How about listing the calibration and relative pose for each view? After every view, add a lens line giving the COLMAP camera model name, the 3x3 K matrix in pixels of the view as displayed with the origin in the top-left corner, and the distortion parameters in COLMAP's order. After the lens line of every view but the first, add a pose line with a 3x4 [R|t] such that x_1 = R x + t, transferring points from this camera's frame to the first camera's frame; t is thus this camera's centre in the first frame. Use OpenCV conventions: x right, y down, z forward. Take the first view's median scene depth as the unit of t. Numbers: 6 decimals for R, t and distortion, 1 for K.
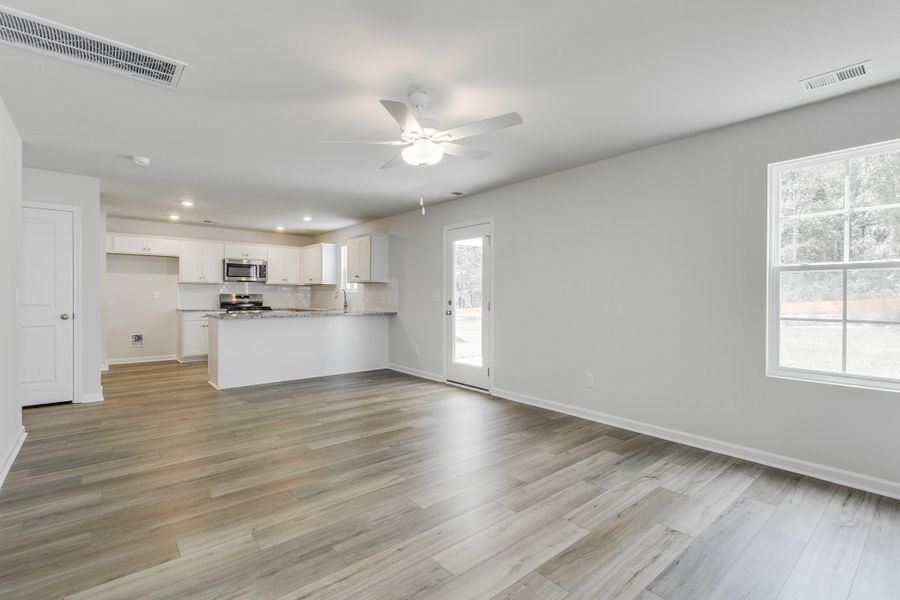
lens RADIAL K [[416.3, 0, 449.3], [0, 416.3, 298.5], [0, 0, 1]] dist [0.003621, -0.000053]
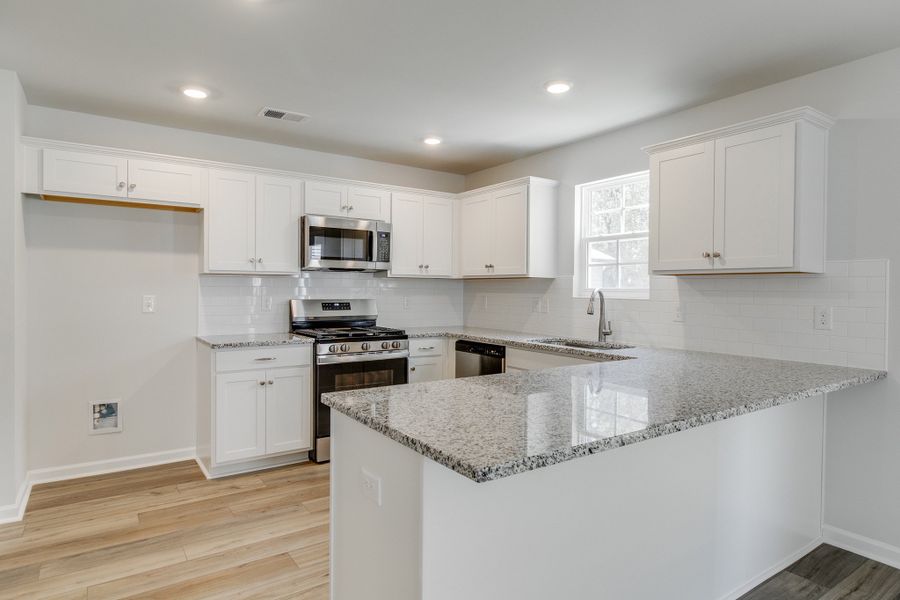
lens RADIAL K [[514.7, 0, 451.8], [0, 514.7, 293.5], [0, 0, 1]] dist [-0.006618, -0.000010]
pose [[0.995240, 0.005381, -0.097304, -0.344752], [-0.005212, 0.999984, 0.001986, -0.019574], [0.097313, -0.001470, 0.995253, 0.506408]]
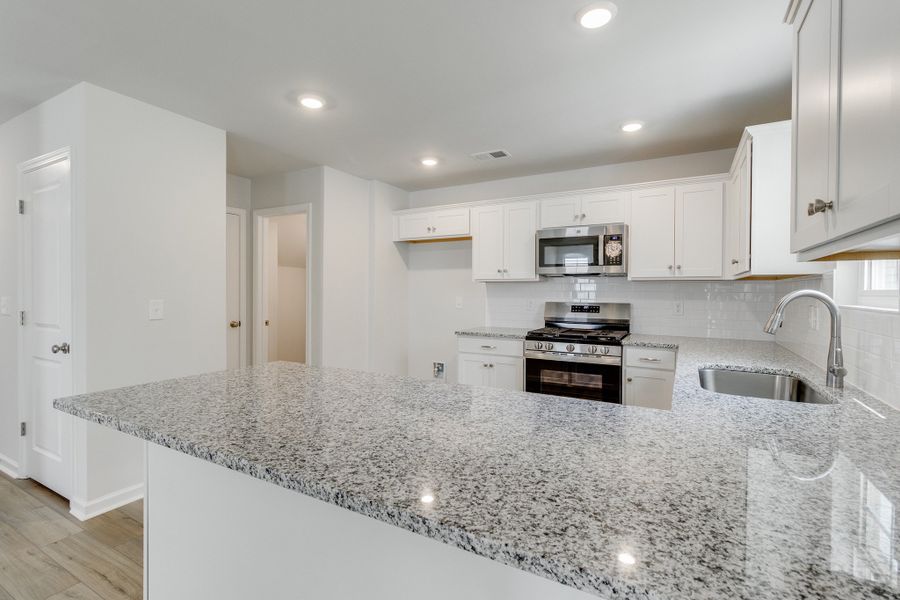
lens RADIAL K [[416.3, 0, 452.4], [0, 416.3, 294.9], [0, 0, 1]] dist [0.003621, -0.000053]
pose [[0.349365, 0.007544, -0.936956, -0.117813], [-0.008248, 0.999954, 0.004975, -0.021606], [0.936950, 0.005990, 0.349411, 0.740398]]
